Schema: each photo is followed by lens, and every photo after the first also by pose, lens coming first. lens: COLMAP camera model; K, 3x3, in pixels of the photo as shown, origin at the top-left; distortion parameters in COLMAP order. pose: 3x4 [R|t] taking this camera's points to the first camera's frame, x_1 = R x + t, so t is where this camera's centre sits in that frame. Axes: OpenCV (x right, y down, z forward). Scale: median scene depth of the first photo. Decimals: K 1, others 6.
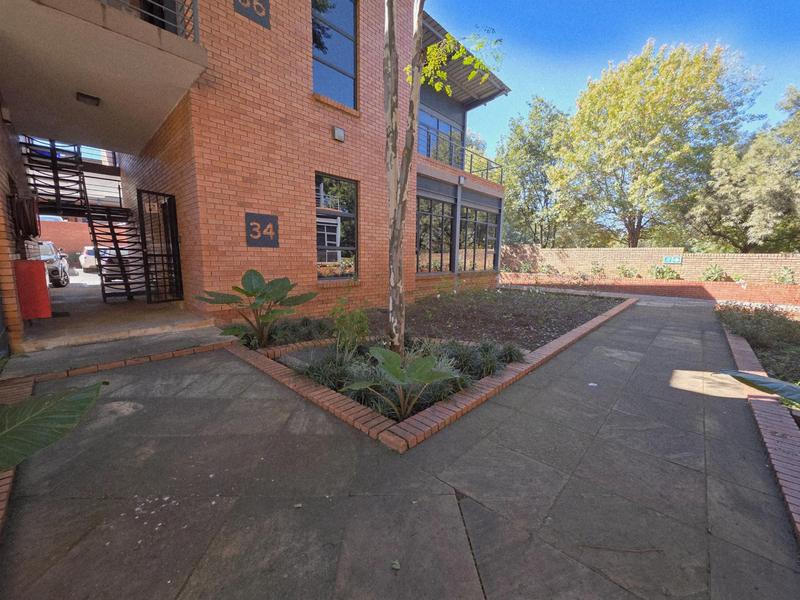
lens RADIAL K [[321.9, 0, 398.9], [0, 321.9, 299.2], [0, 0, 1]] dist [0.006483, -0.001120]
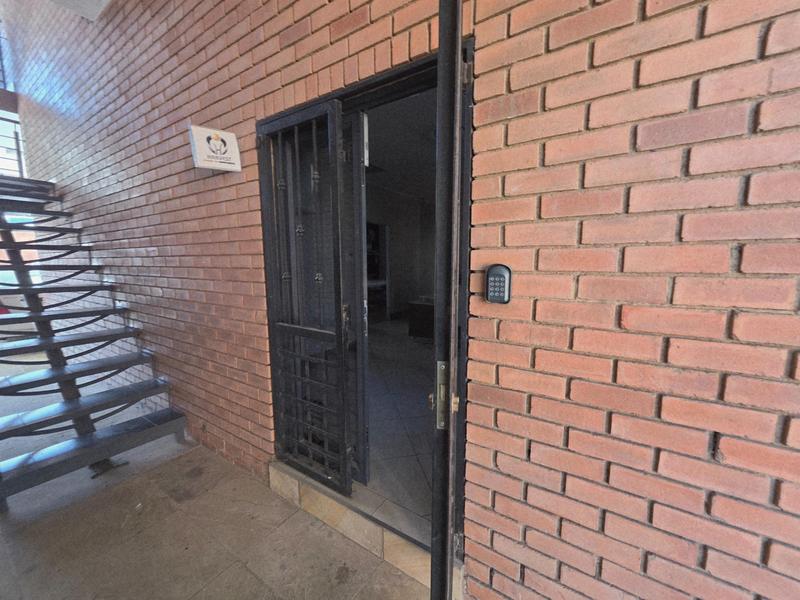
lens RADIAL K [[321.9, 0, 402.6], [0, 321.9, 301.9], [0, 0, 1]] dist [0.006483, -0.001120]
pose [[0.985362, -0.037698, 0.166253, -0.487967], [0.036623, 0.999284, 0.009529, -0.119869], [-0.166493, -0.003301, 0.986037, 0.541739]]
